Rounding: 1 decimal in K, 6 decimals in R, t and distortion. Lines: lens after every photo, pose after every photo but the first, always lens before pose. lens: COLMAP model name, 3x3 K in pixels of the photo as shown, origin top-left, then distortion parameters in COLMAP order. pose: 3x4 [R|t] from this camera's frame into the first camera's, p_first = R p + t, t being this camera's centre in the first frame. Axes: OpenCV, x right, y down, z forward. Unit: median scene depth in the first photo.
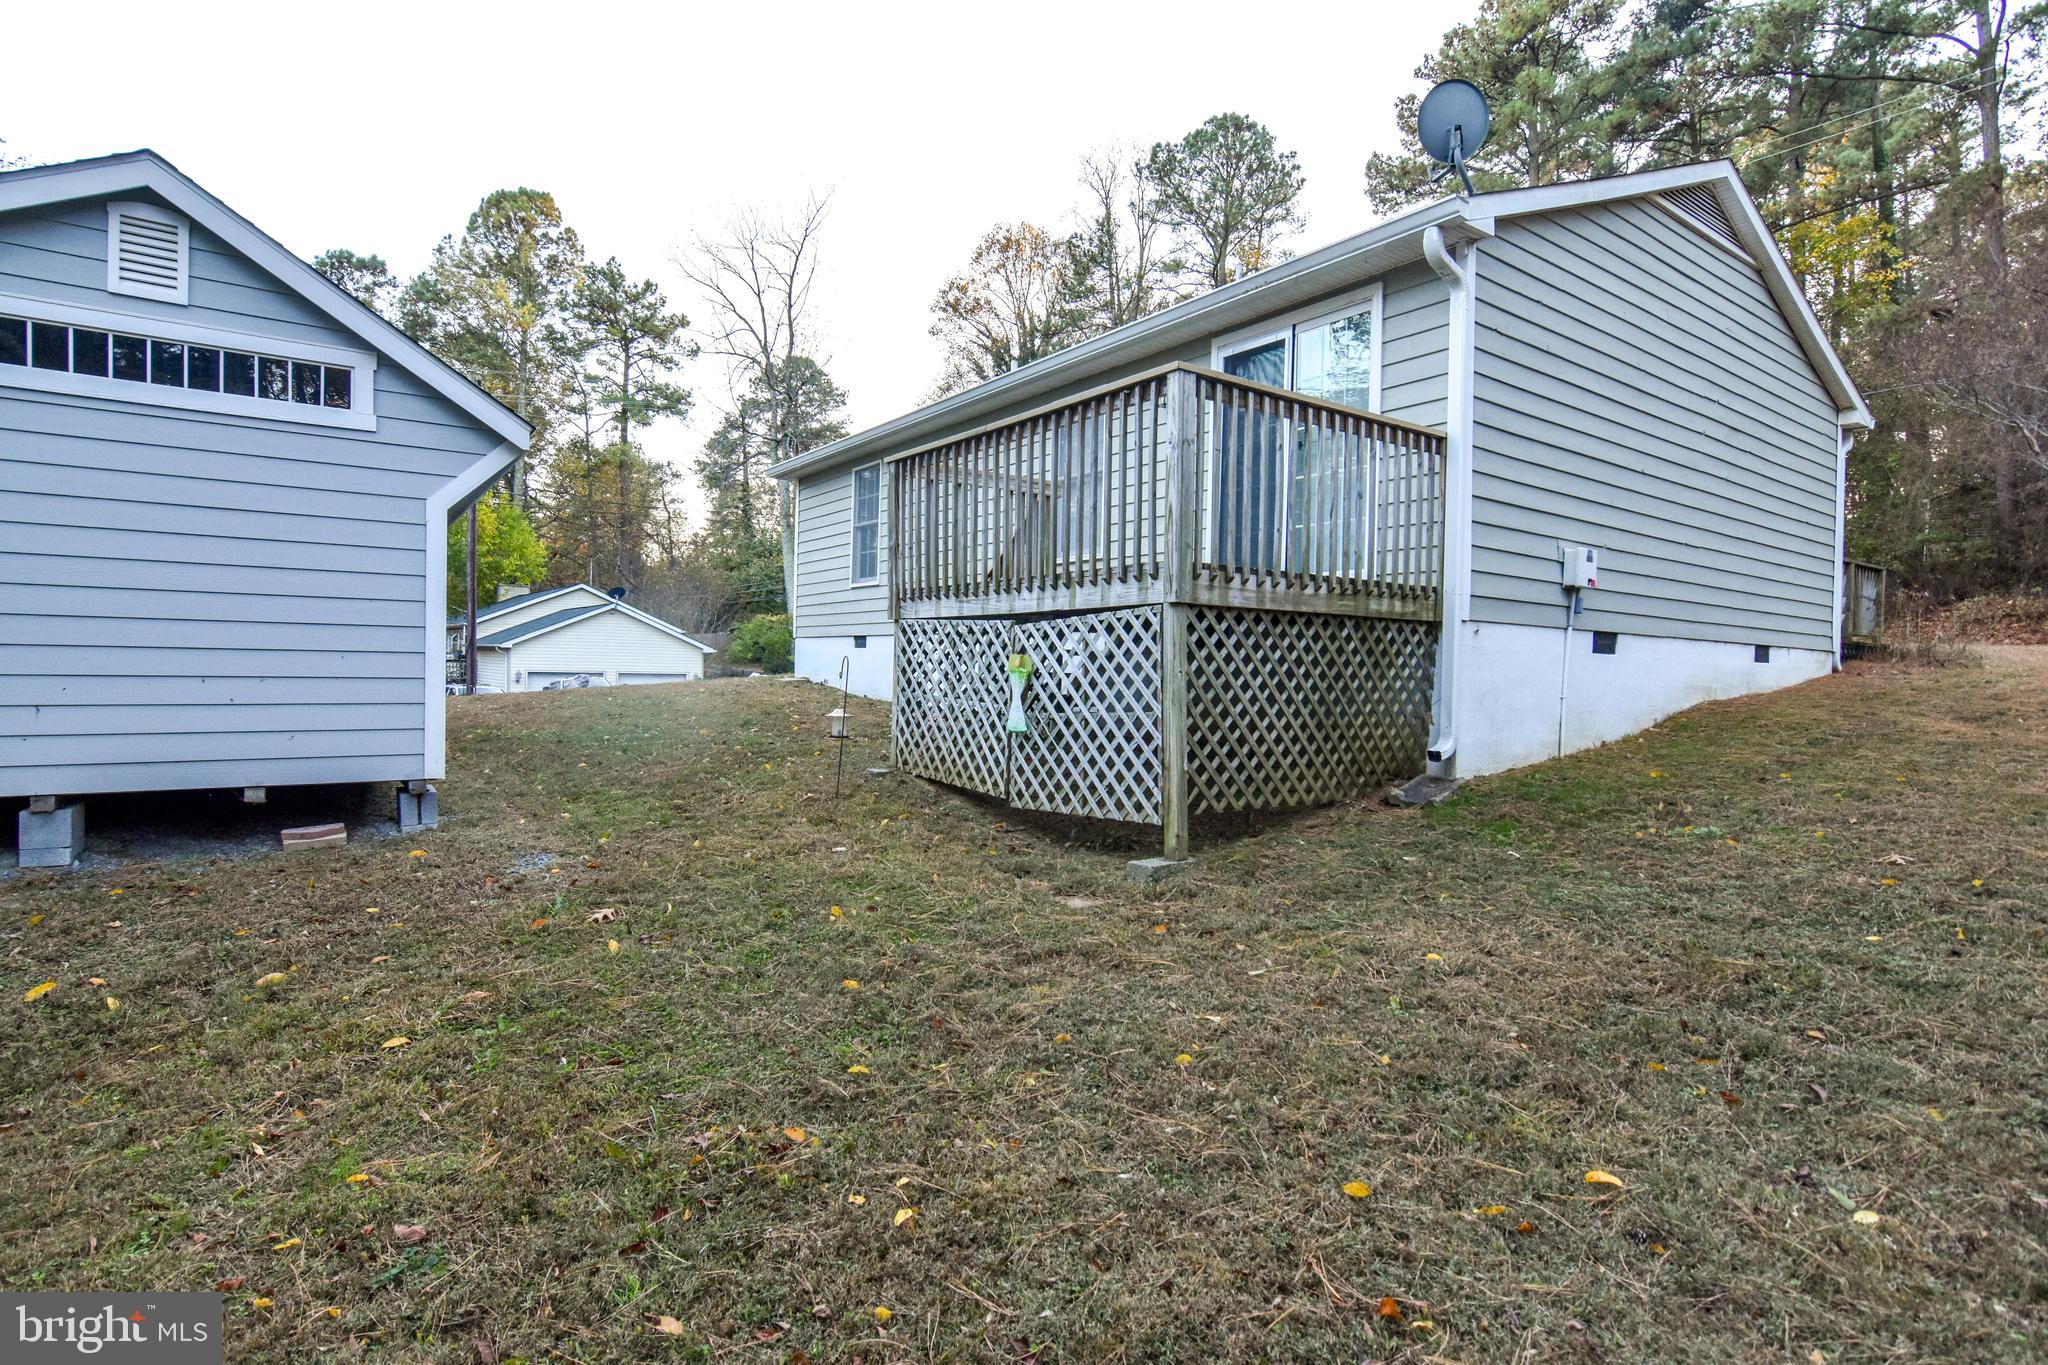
lens RADIAL K [[994.1, 0, 1024.0], [0, 994.1, 682.5], [0, 0, 1]] dist [-0.000197, -0.000708]
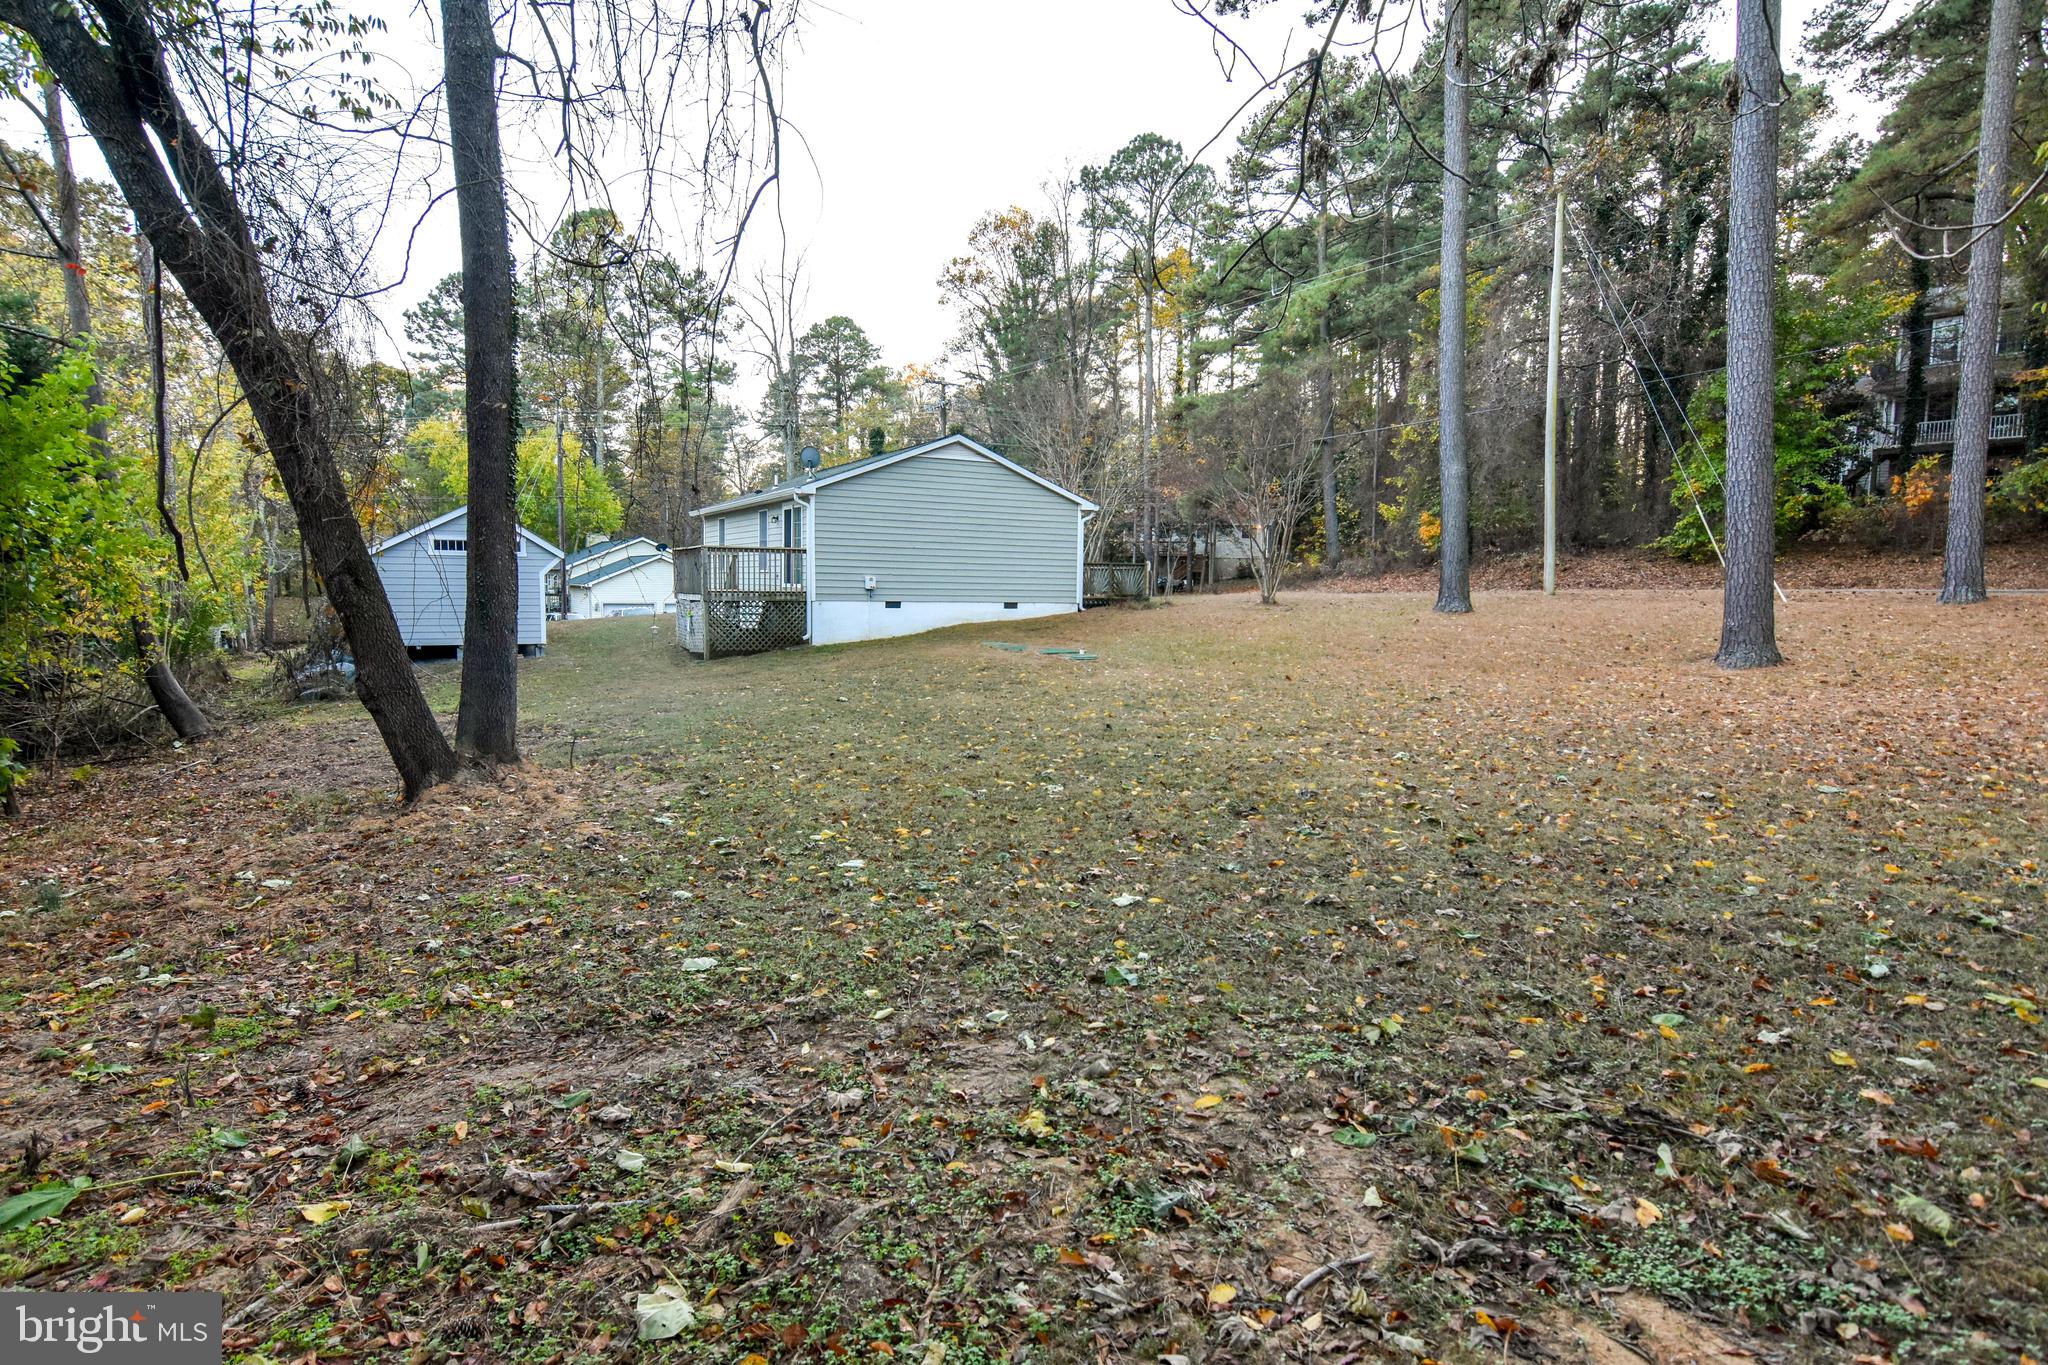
lens RADIAL K [[1060.7, 0, 1024.0], [0, 1060.7, 682.5], [0, 0, 1]] dist [-0.003876, 0.000805]
pose [[0.994026, 0.004578, -0.109045, 1.598162], [0.003433, 0.997314, 0.073164, -0.045792], [0.109087, -0.073102, 0.991341, -2.689528]]
